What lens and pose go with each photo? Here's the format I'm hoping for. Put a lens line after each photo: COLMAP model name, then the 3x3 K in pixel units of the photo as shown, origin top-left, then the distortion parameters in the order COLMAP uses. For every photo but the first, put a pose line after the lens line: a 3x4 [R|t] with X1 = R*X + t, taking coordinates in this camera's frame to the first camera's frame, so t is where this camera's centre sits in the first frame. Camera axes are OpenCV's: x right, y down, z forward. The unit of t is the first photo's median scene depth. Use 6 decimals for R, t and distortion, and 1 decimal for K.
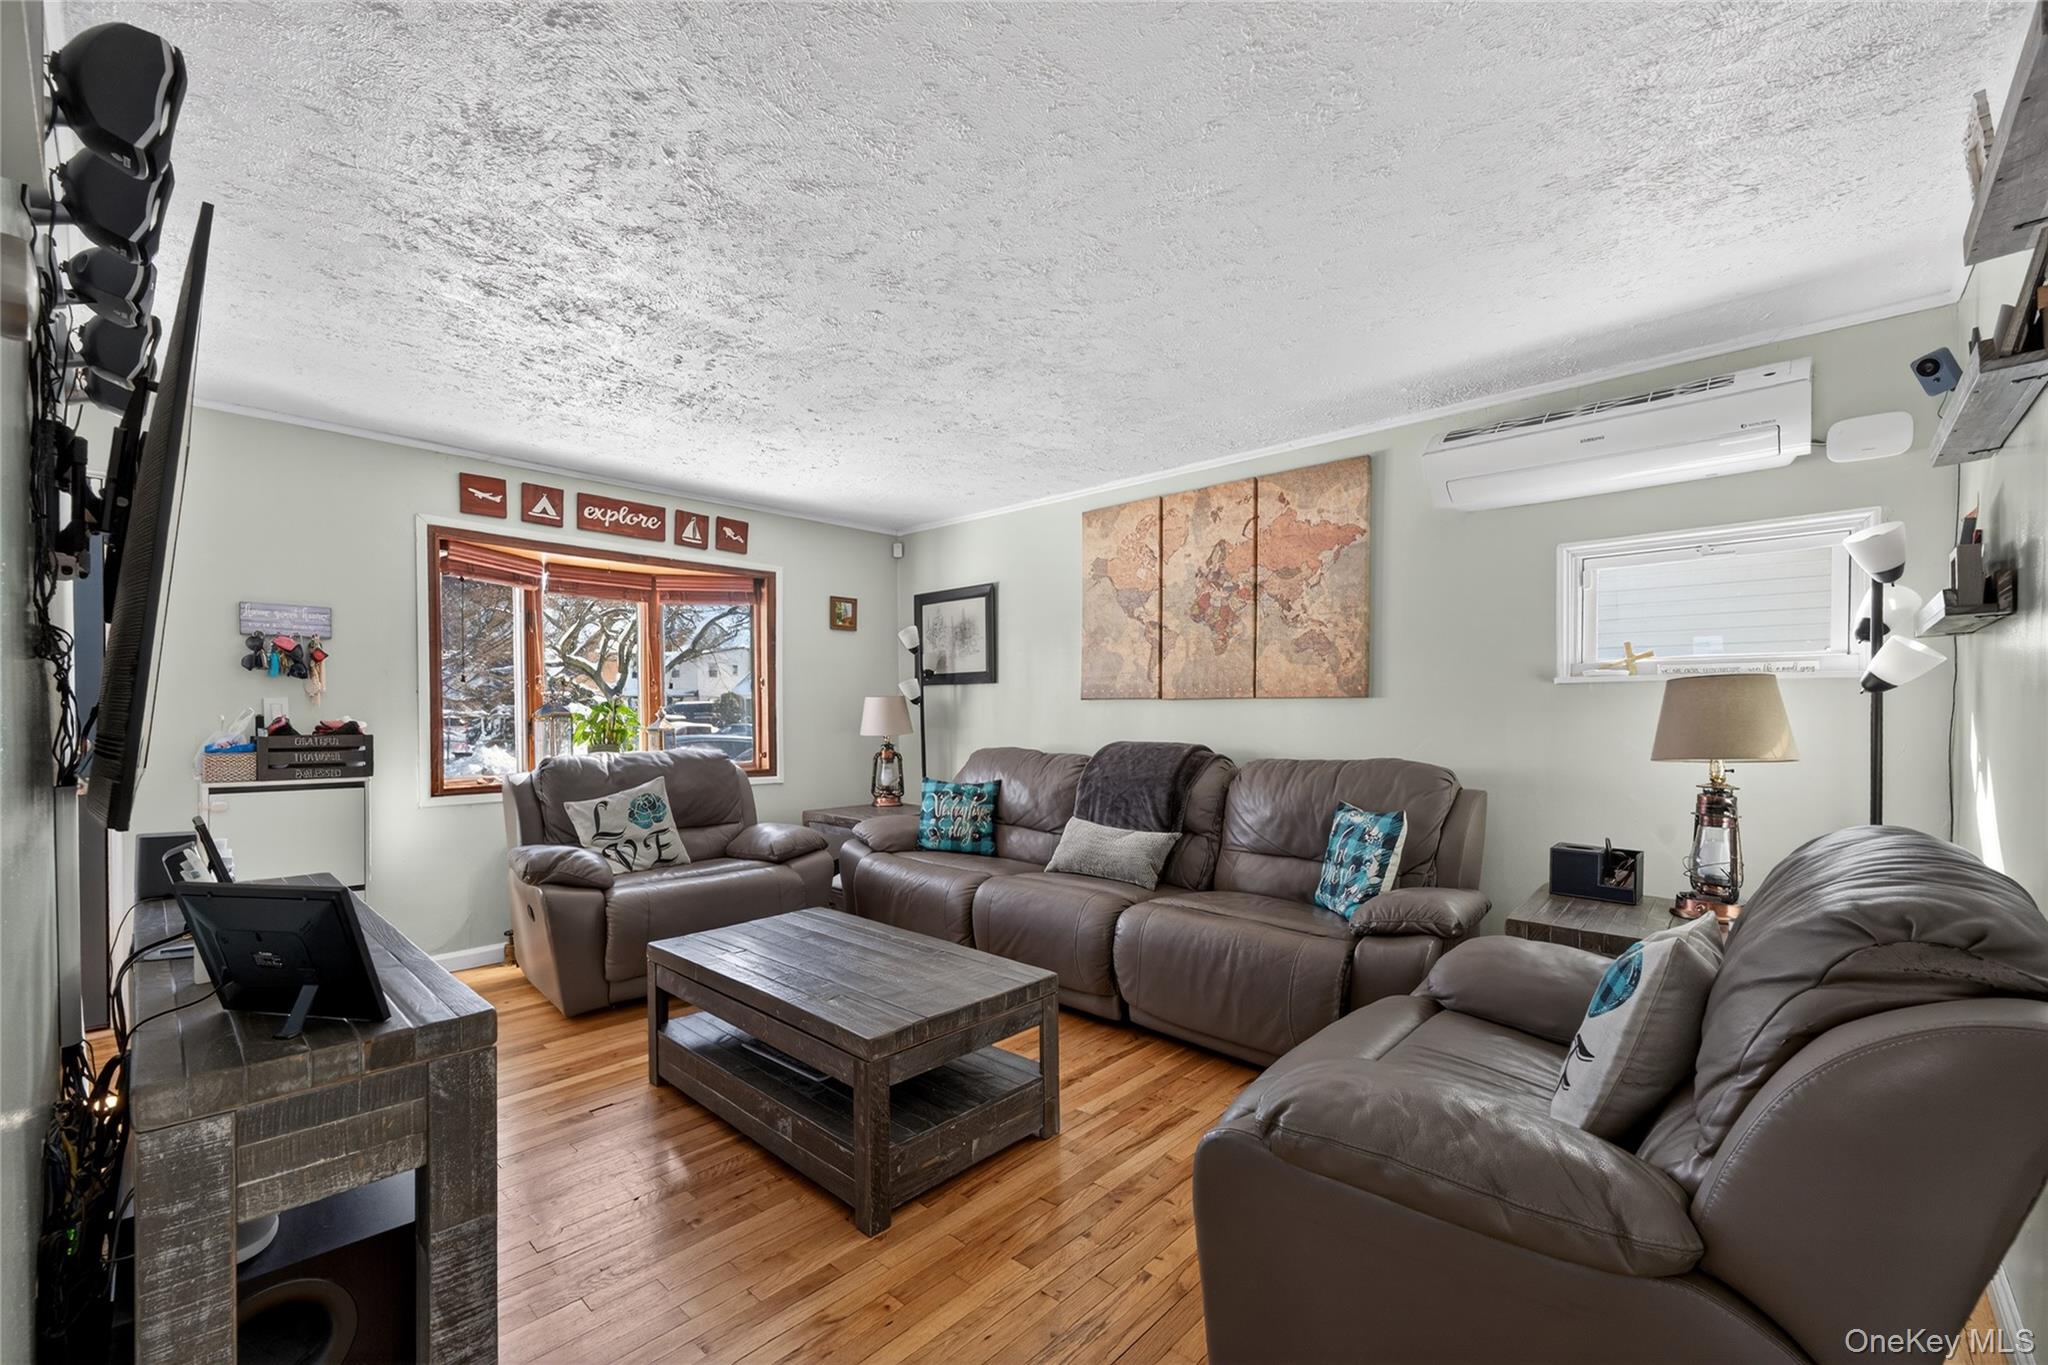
lens RADIAL K [[827.5, 0, 1014.2], [0, 827.5, 719.7], [0, 0, 1]] dist [-0.002905, 0.000152]
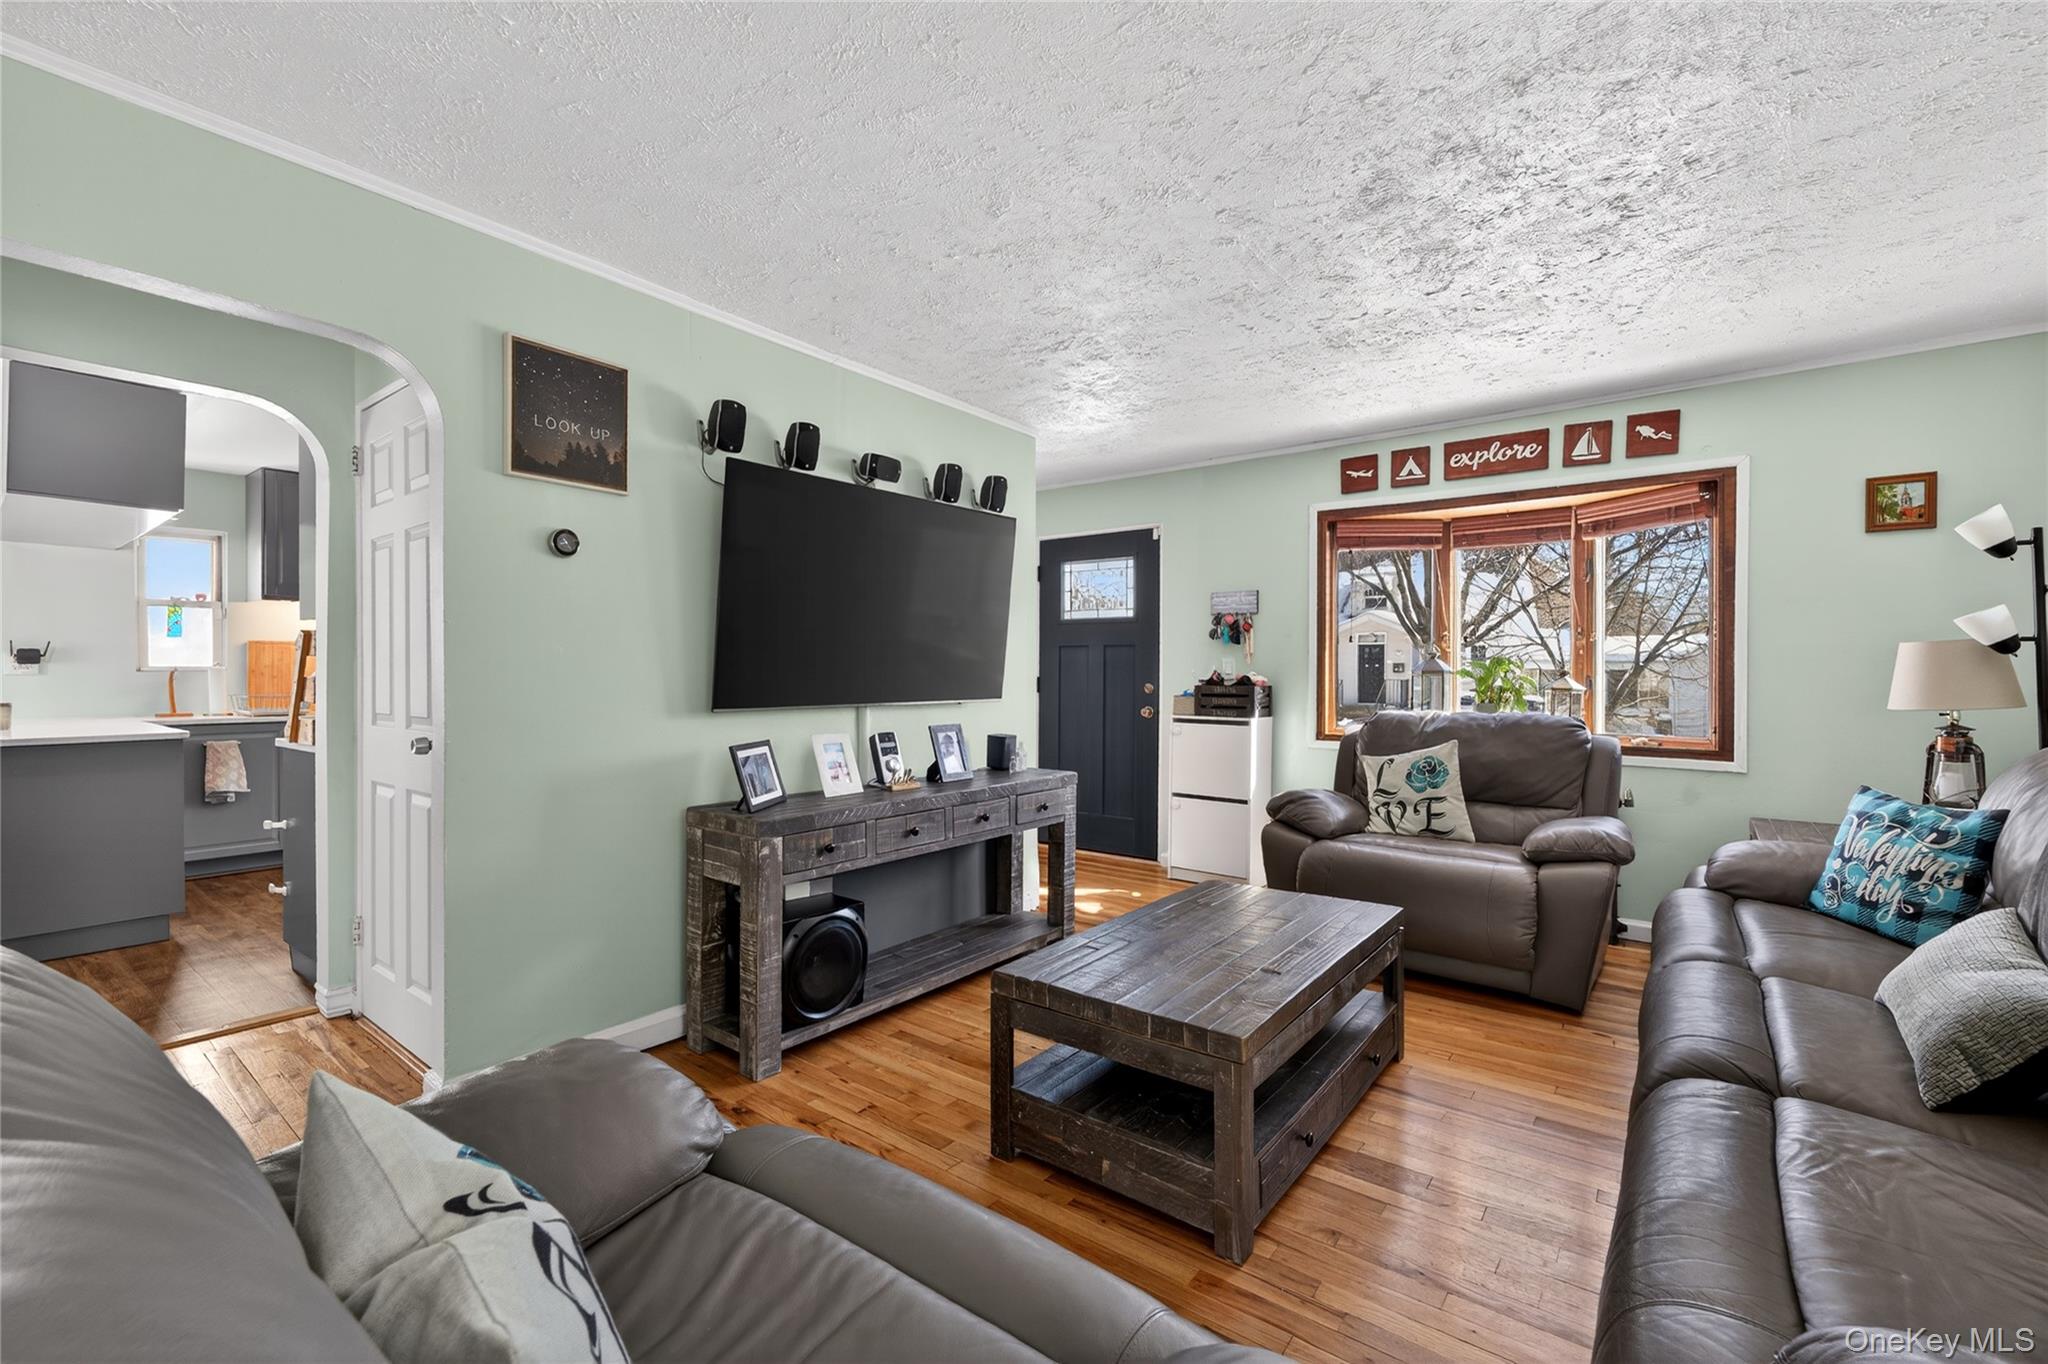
lens RADIAL K [[827.5, 0, 1009.6], [0, 827.5, 673.0], [0, 0, 1]] dist [-0.002905, 0.000152]
pose [[0.125427, 0.003118, -0.992098, 0.390101], [-0.010716, 0.999941, 0.001787, -0.000702], [0.992045, 0.010407, 0.125453, 0.385395]]
